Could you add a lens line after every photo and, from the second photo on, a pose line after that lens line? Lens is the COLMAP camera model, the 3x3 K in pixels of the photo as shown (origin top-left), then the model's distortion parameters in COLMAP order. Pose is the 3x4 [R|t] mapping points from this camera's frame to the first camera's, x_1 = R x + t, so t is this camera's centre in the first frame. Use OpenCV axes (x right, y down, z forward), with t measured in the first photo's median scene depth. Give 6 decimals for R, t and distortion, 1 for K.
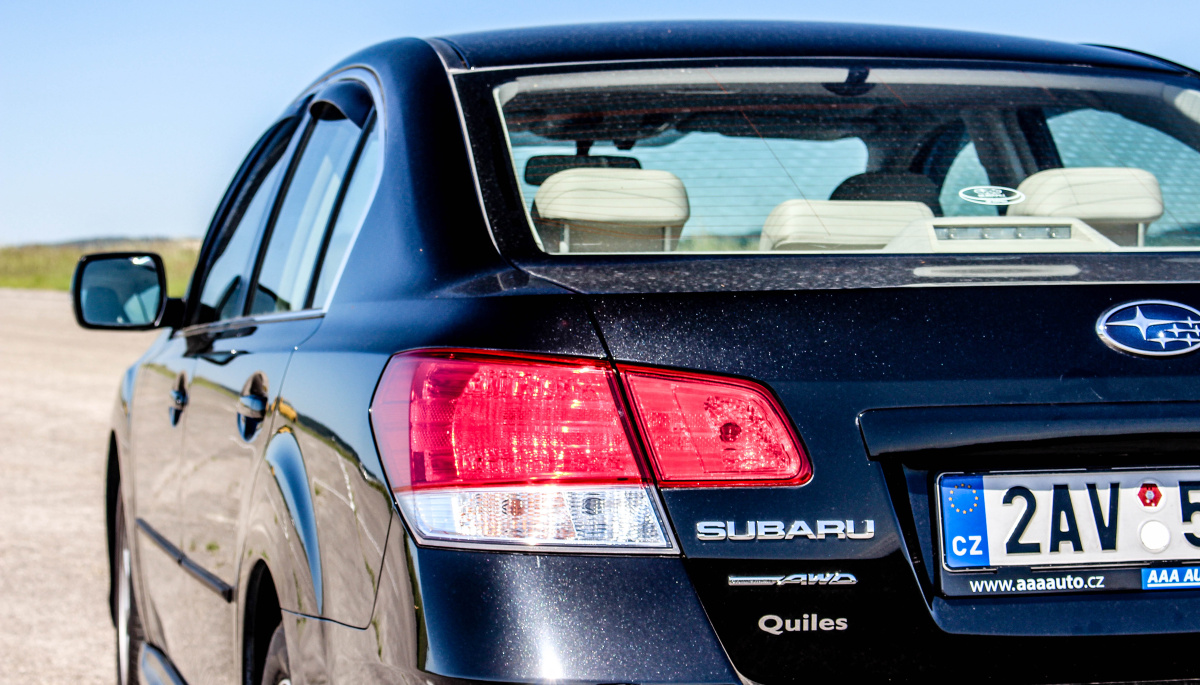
lens RADIAL K [[2264.5, 0, 598.8], [0, 2264.5, 340.5], [0, 0, 1]] dist [0.048063, 0.000000]
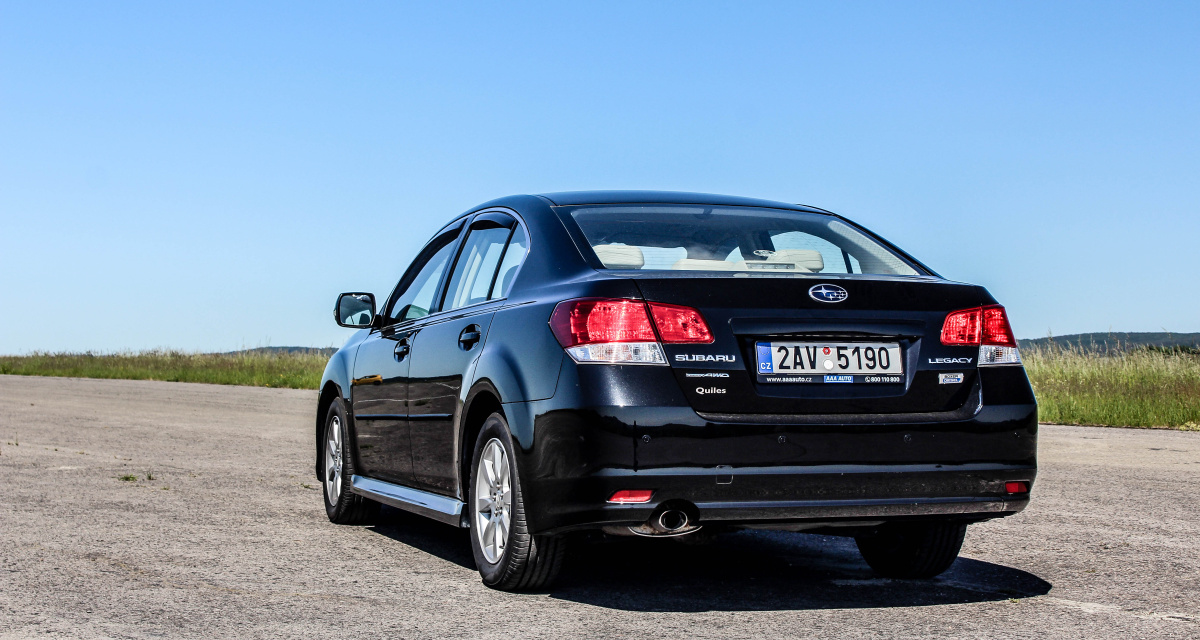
lens RADIAL K [[1238.5, 0, 601.2], [0, 1238.5, 321.4], [0, 0, 1]] dist [-0.000425, 0.000000]
pose [[0.996384, 0.011515, 0.084179, -0.179346], [-0.007664, 0.998915, -0.045928, 0.106971], [-0.084617, 0.045117, 0.995392, -0.555323]]
